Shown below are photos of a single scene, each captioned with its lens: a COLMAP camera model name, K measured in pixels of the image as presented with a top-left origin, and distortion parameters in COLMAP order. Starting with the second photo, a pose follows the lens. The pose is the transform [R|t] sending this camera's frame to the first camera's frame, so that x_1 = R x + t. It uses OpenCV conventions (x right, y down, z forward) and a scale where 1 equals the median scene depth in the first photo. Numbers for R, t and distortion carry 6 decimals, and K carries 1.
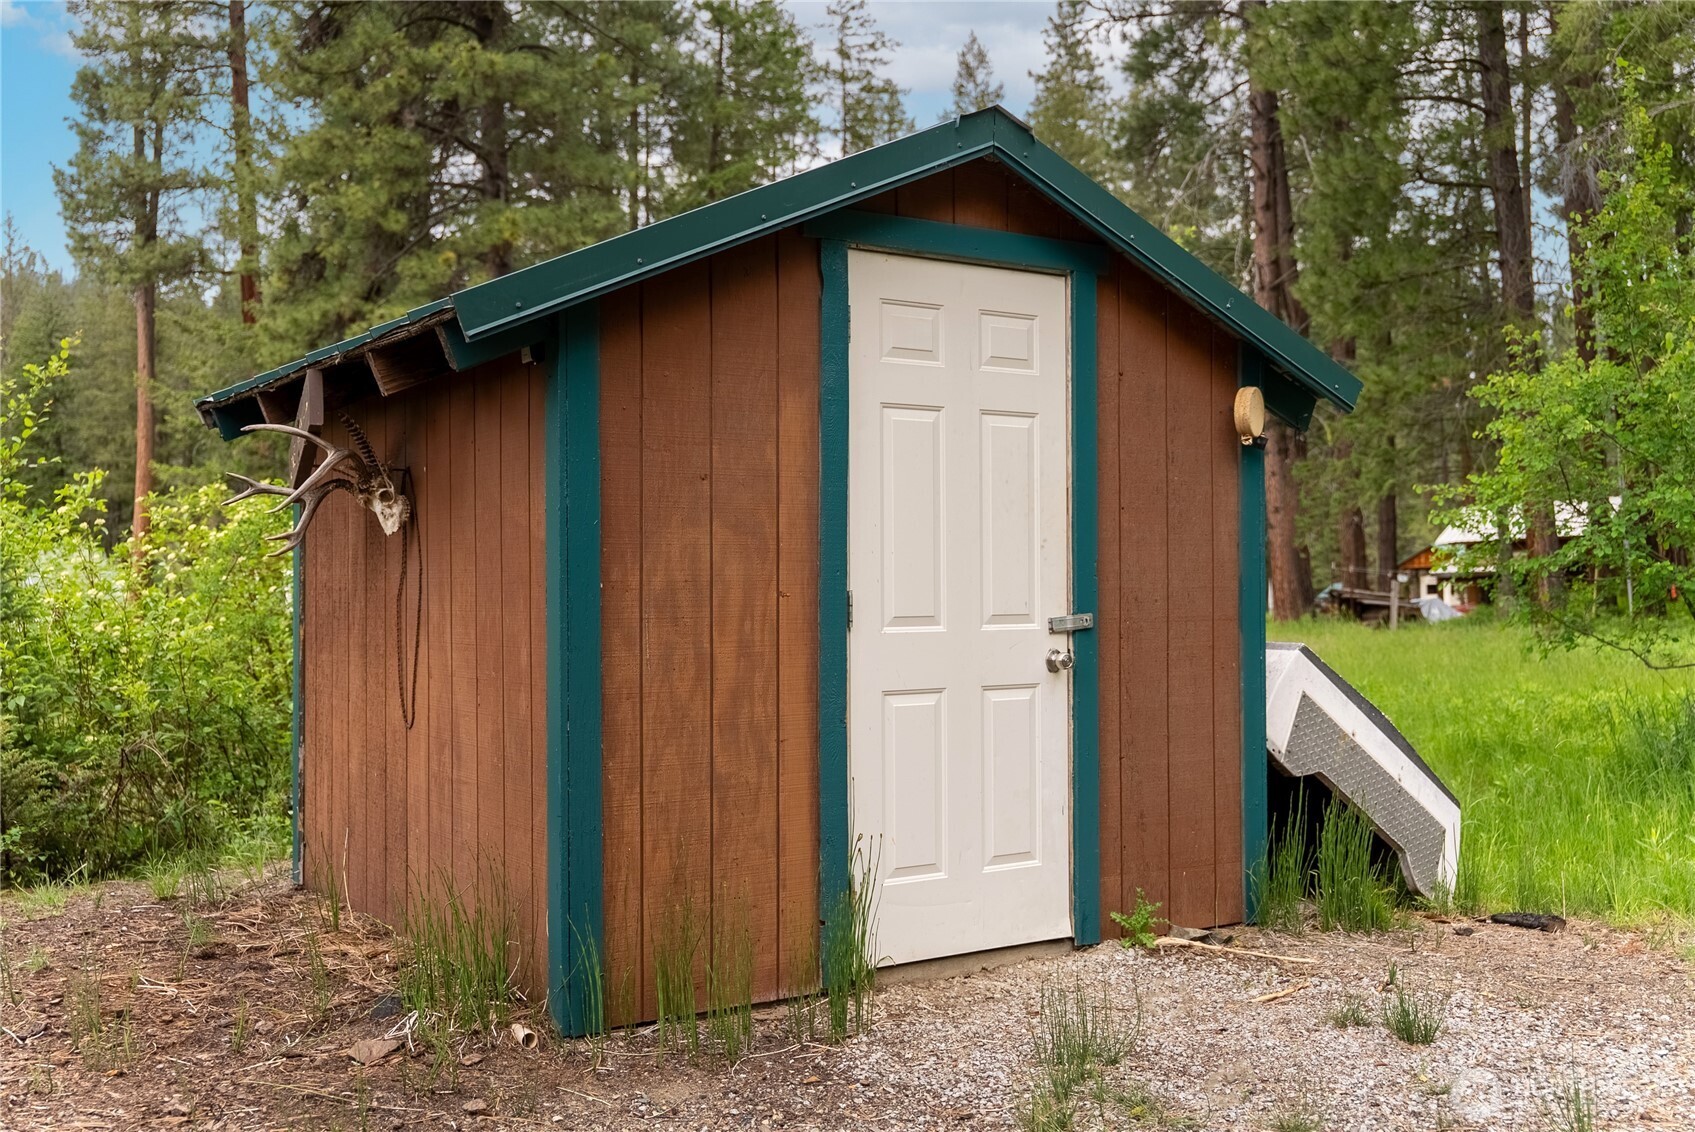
lens RADIAL K [[1656.1, 0, 847.5], [0, 1656.1, 566.0], [0, 0, 1]] dist [0.003756, 0.002506]
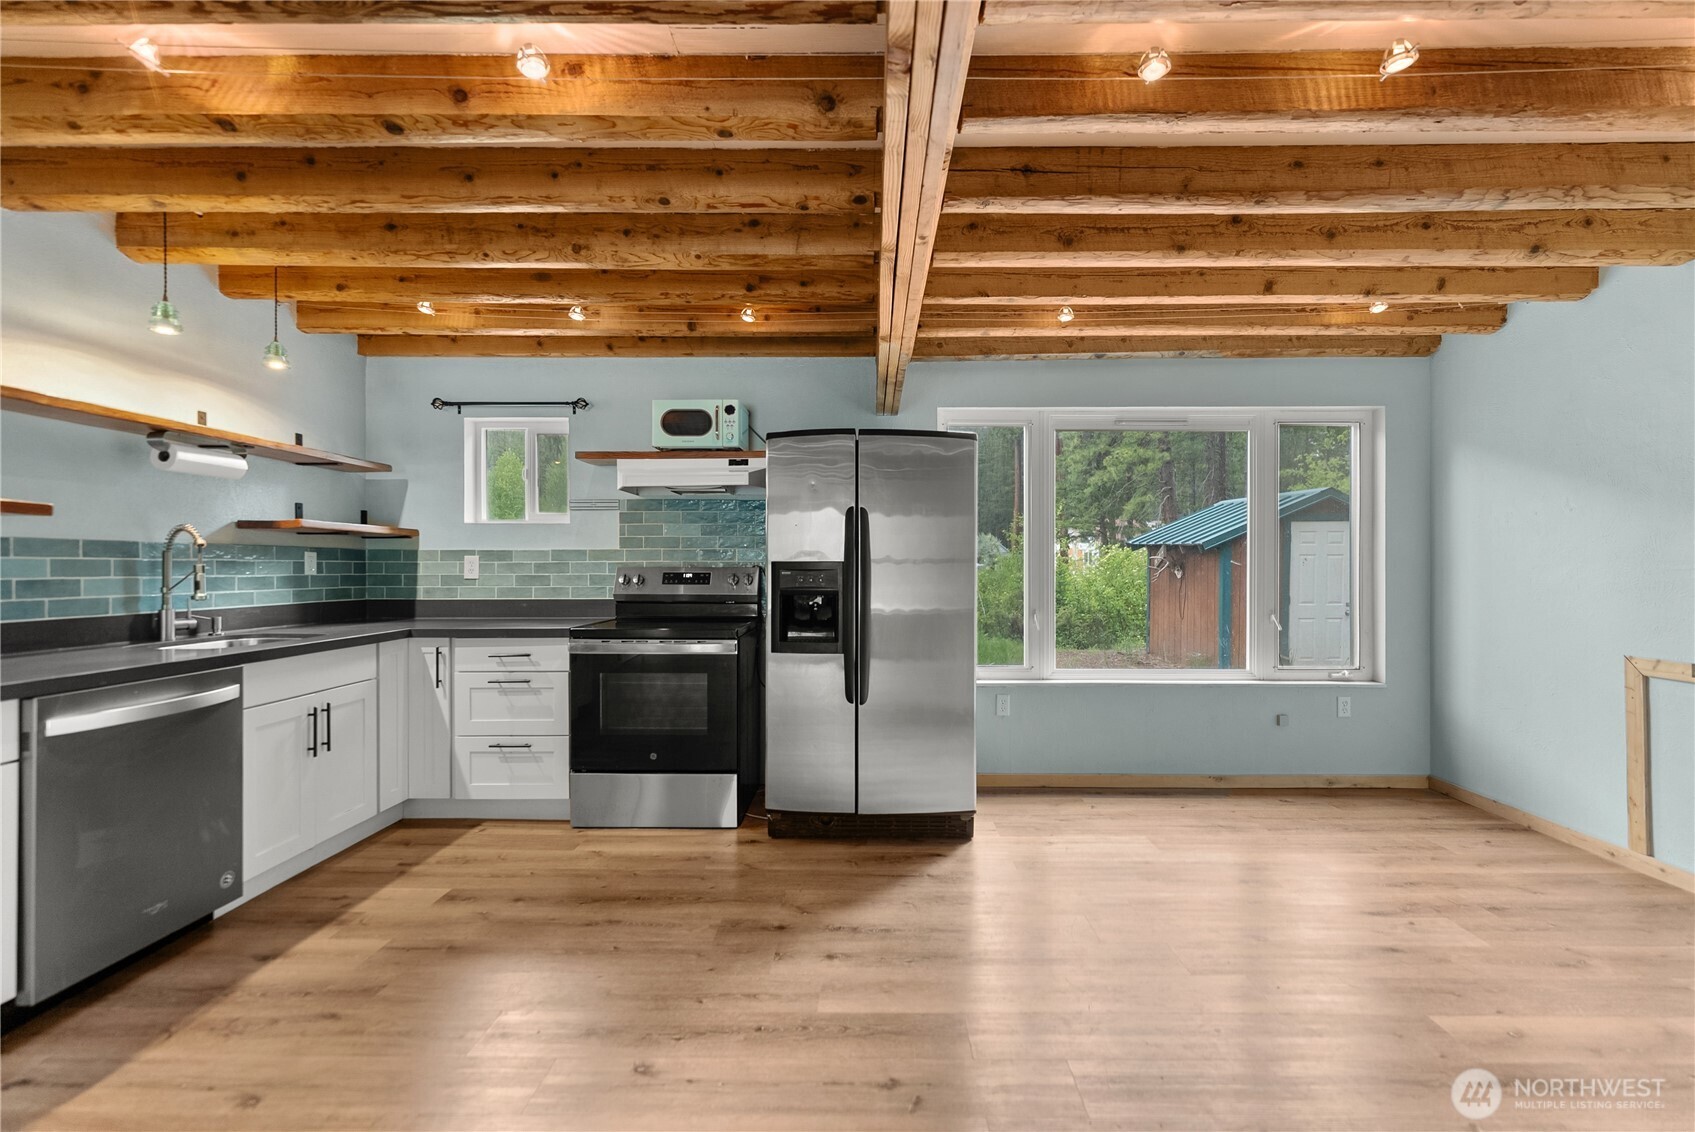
lens RADIAL K [[719.8, 0, 870.6], [0, 719.8, 567.2], [0, 0, 1]] dist [0.000005, -0.000138]
pose [[0.837711, 0.018660, -0.545795, 0.106257], [0.004461, 0.999149, 0.041007, -0.138387], [0.546096, -0.036787, 0.836915, -1.190883]]
